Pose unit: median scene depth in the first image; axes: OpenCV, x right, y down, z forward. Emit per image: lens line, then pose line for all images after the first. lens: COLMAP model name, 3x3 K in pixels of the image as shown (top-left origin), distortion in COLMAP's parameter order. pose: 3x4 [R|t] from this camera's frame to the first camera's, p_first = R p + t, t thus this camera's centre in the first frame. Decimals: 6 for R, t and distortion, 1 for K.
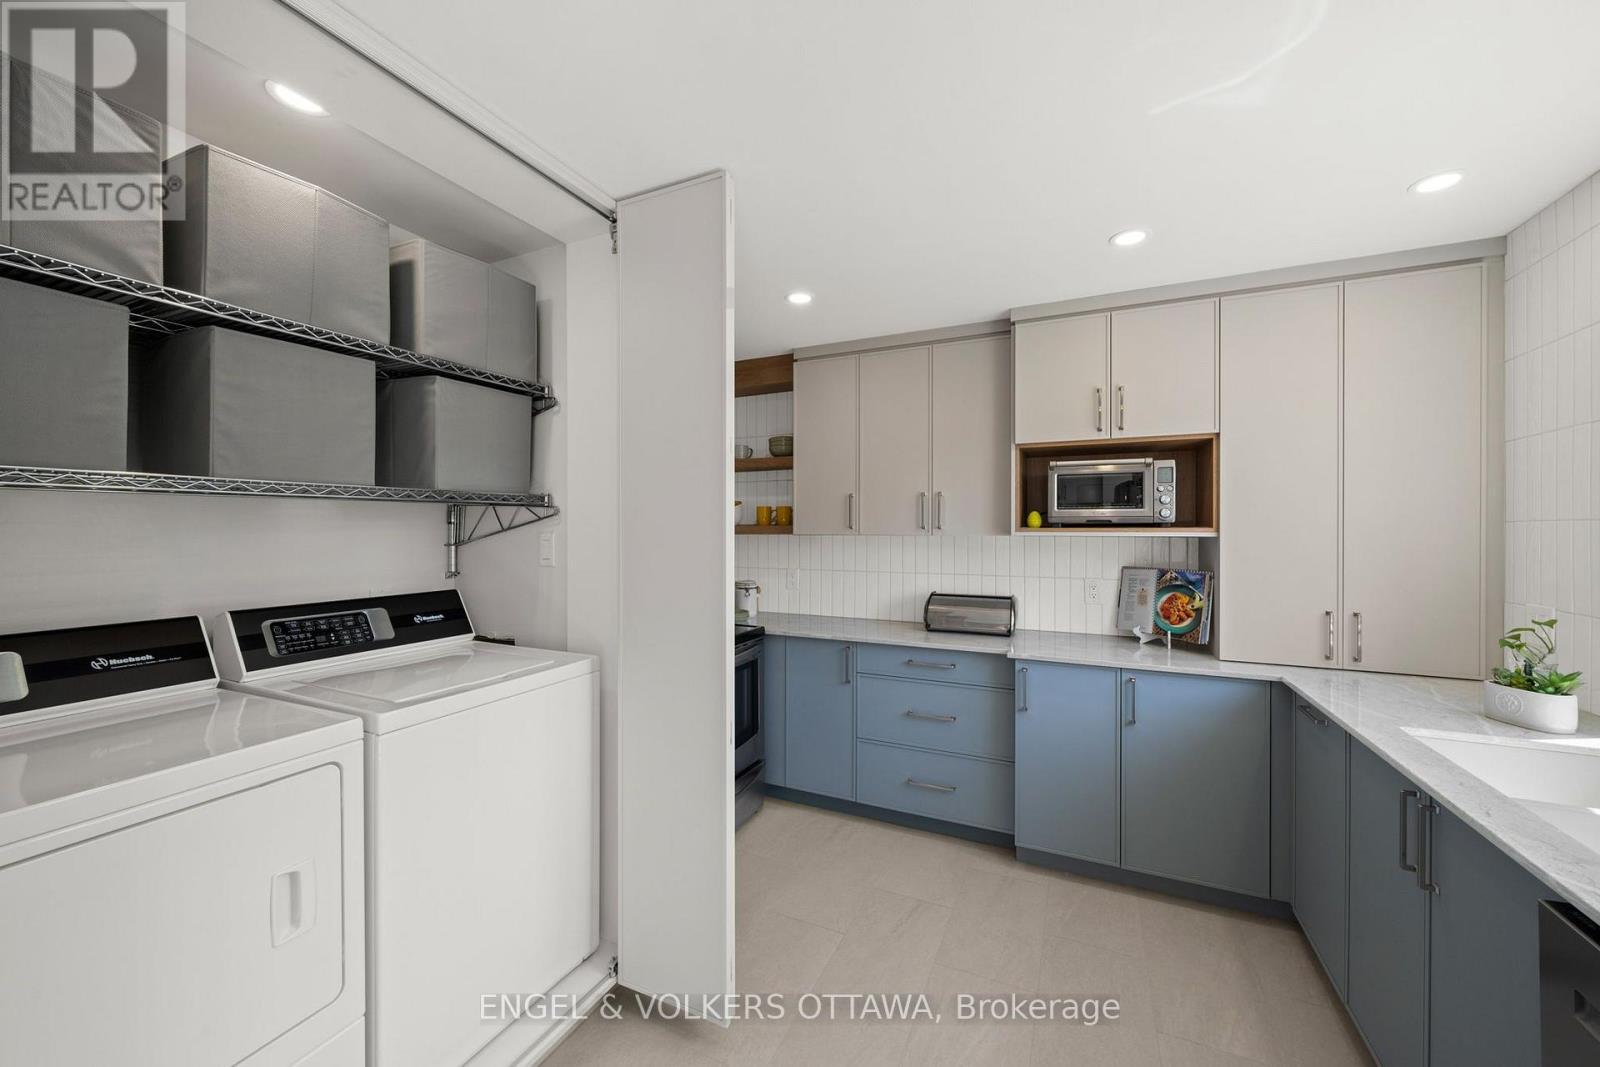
lens RADIAL K [[602.4, 0, 794.8], [0, 602.4, 527.8], [0, 0, 1]] dist [-0.000838, -0.000166]
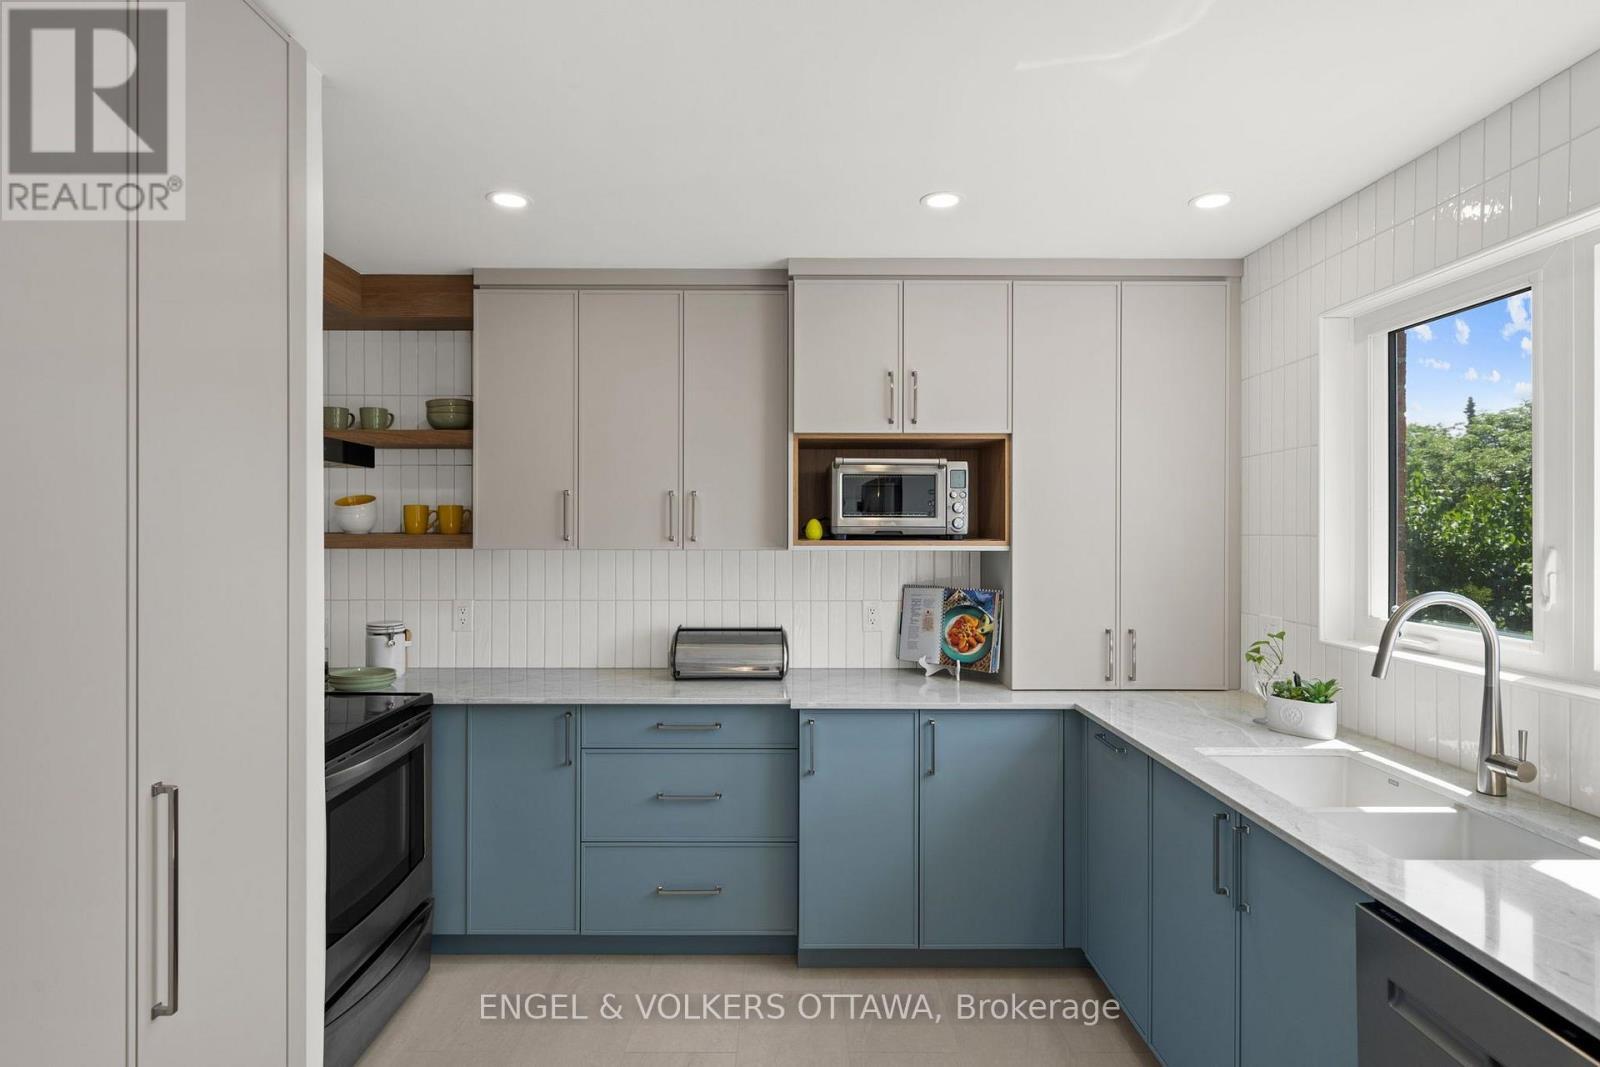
lens RADIAL K [[839.1, 0, 783.5], [0, 839.1, 524.8], [0, 0, 1]] dist [0.003520, 0.000367]
pose [[0.902800, 0.001023, 0.430060, -0.115838], [-0.001185, 0.999999, 0.000108, -0.020695], [-0.430059, -0.000607, 0.902800, 0.025949]]
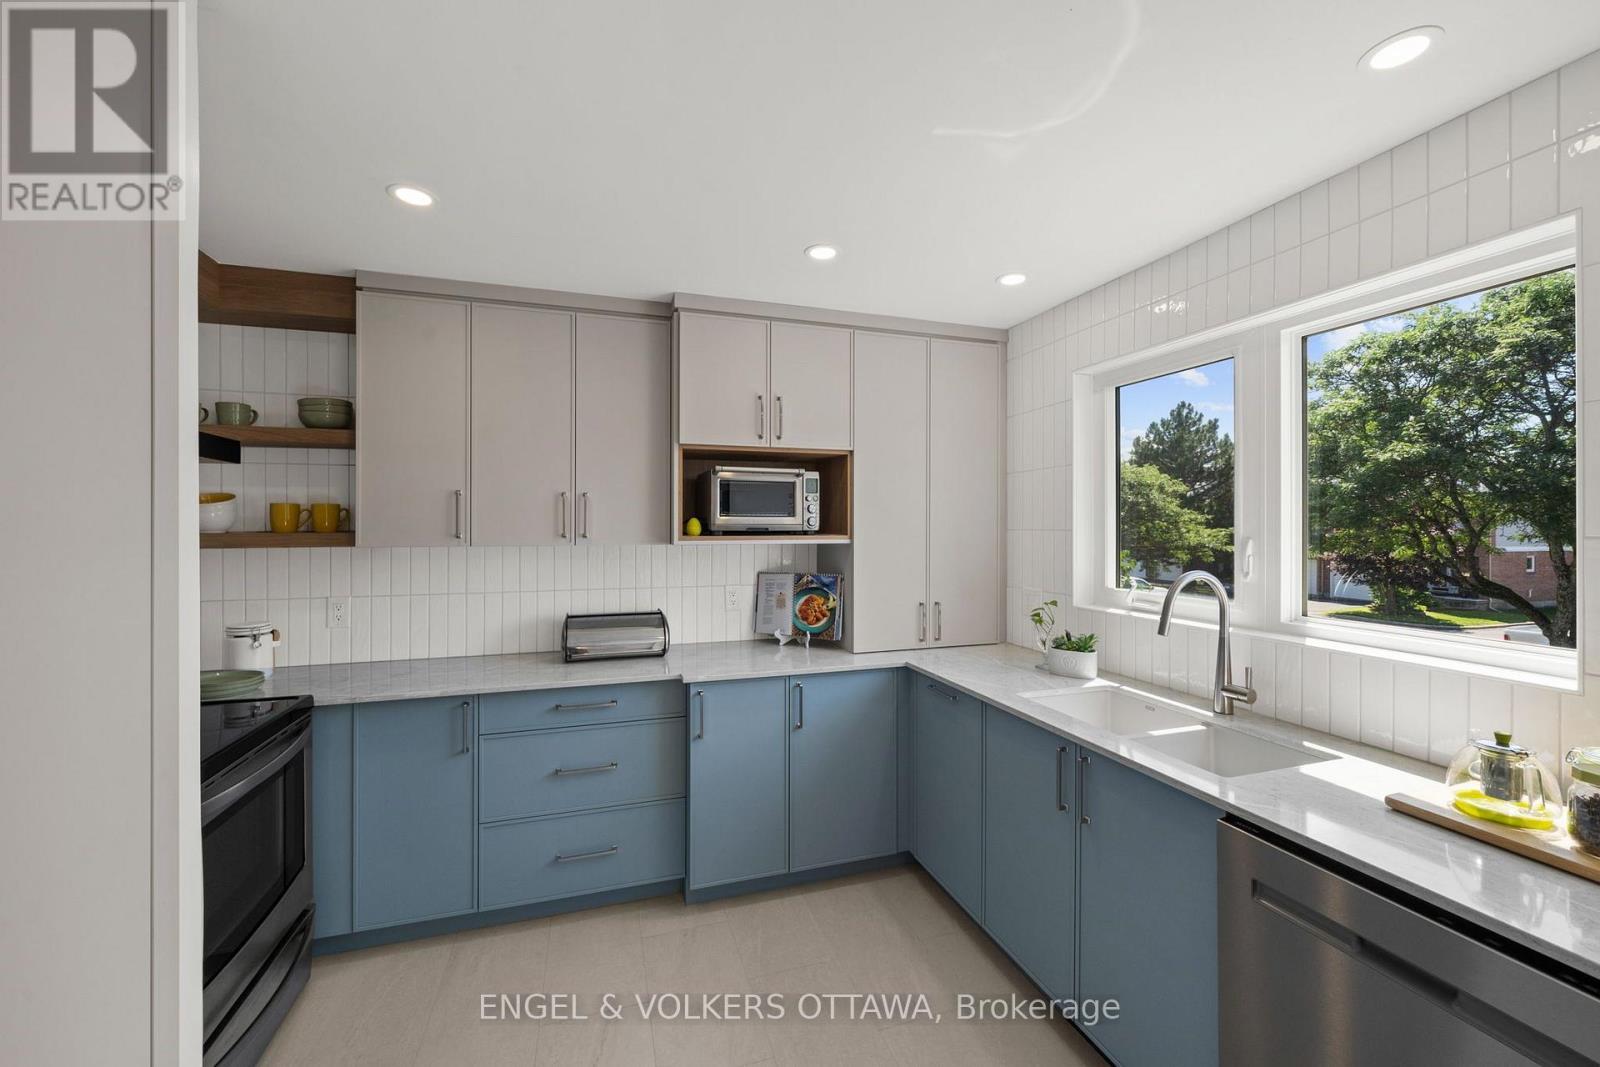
lens RADIAL K [[621.4, 0, 787.7], [0, 621.4, 522.3], [0, 0, 1]] dist [-0.000604, -0.000111]
pose [[0.732181, 0.000626, 0.681110, -0.153563], [-0.000199, 1.000000, -0.000706, -0.020845], [-0.681110, 0.000381, 0.732181, 0.211361]]
